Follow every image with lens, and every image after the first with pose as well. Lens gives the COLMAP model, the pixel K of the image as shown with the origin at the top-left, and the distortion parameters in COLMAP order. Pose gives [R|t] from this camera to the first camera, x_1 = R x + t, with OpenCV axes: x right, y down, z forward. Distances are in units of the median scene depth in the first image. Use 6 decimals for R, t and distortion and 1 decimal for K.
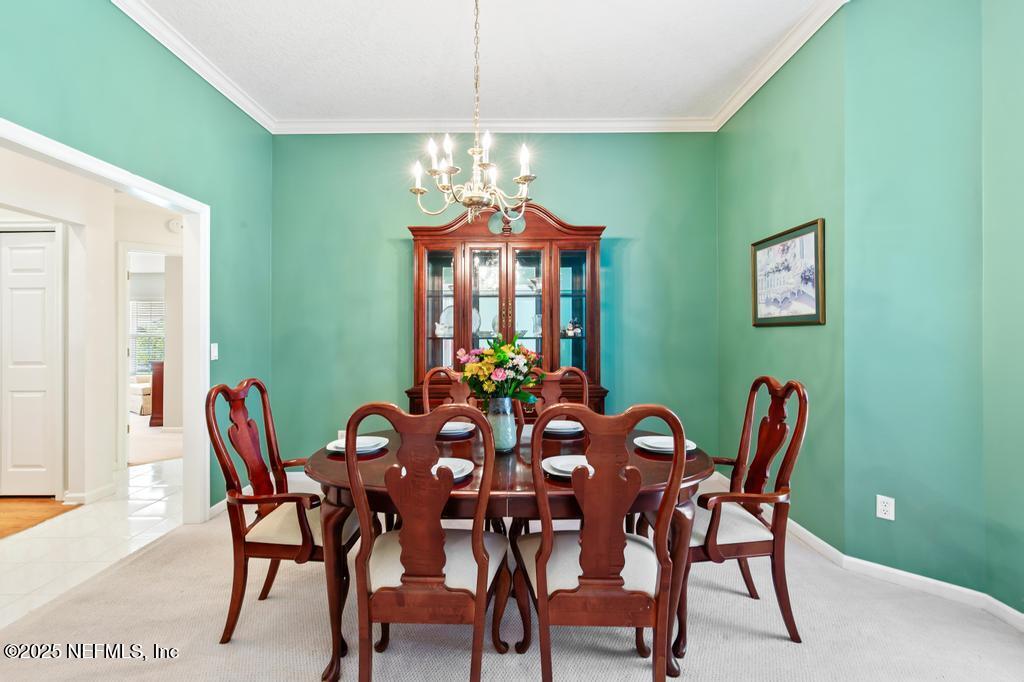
lens RADIAL K [[471.2, 0, 512.1], [0, 471.2, 334.6], [0, 0, 1]] dist [0.007932, -0.001602]
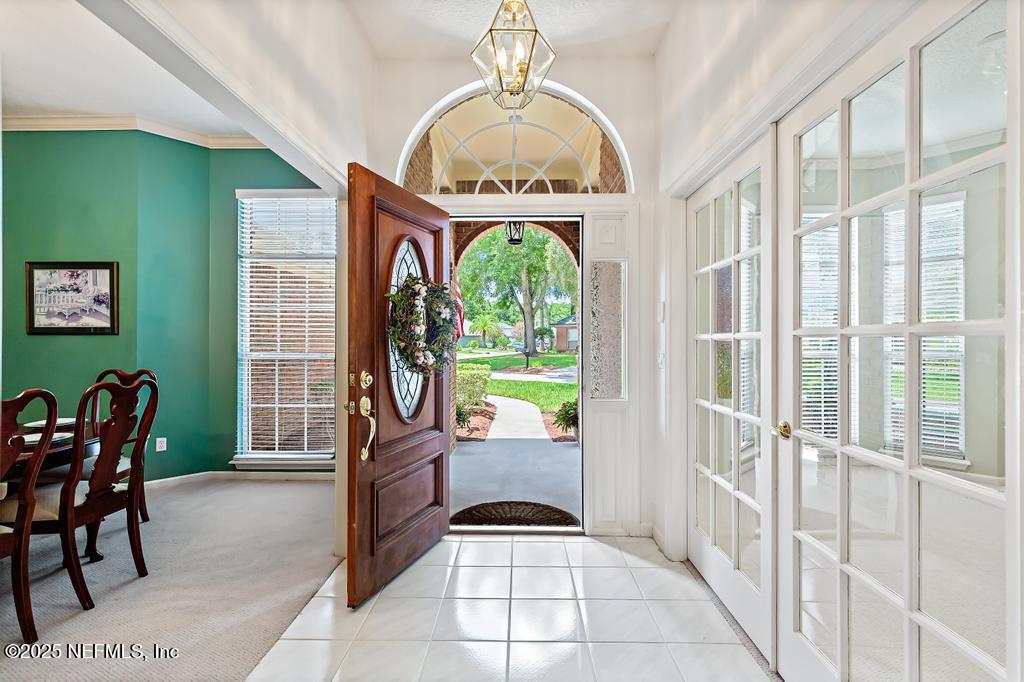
lens RADIAL K [[471.2, 0, 511.4], [0, 471.2, 340.7], [0, 0, 1]] dist [0.007932, -0.001602]
pose [[0.023186, 0.005766, 0.999715, -0.764629], [-0.002727, 0.999980, -0.005704, 0.002194], [-0.999727, -0.002594, 0.023202, -0.249234]]
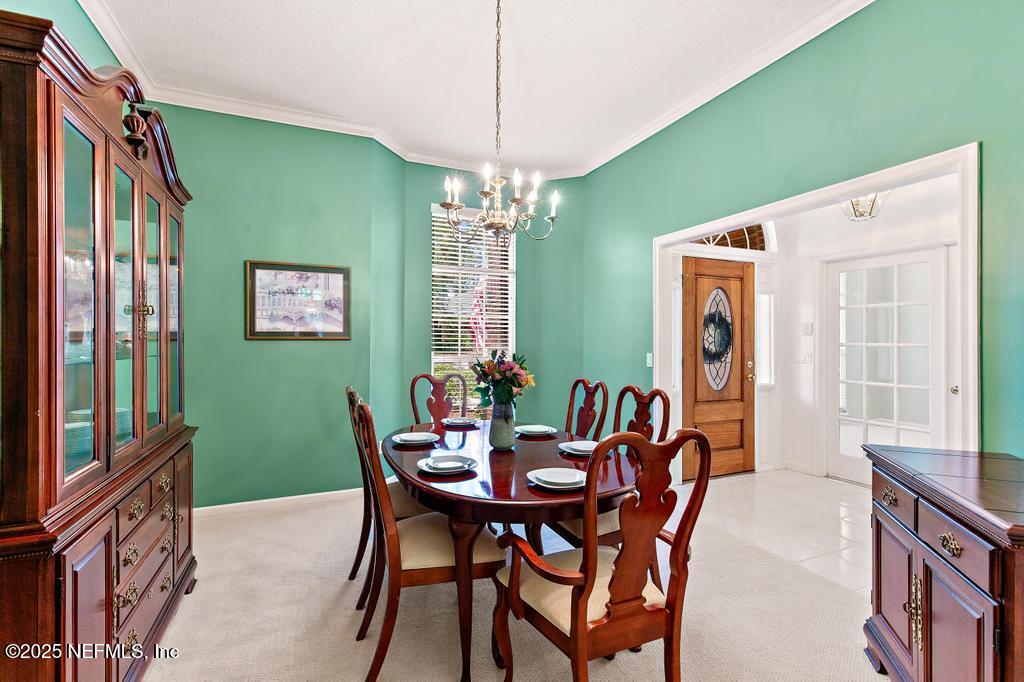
lens RADIAL K [[471.2, 0, 514.4], [0, 471.2, 340.8], [0, 0, 1]] dist [0.007932, -0.001602]
pose [[-0.403515, 0.002594, 0.914970, -0.868234], [-0.003371, 0.999985, -0.004322, -0.013492], [-0.914967, -0.004828, -0.403500, 1.103292]]
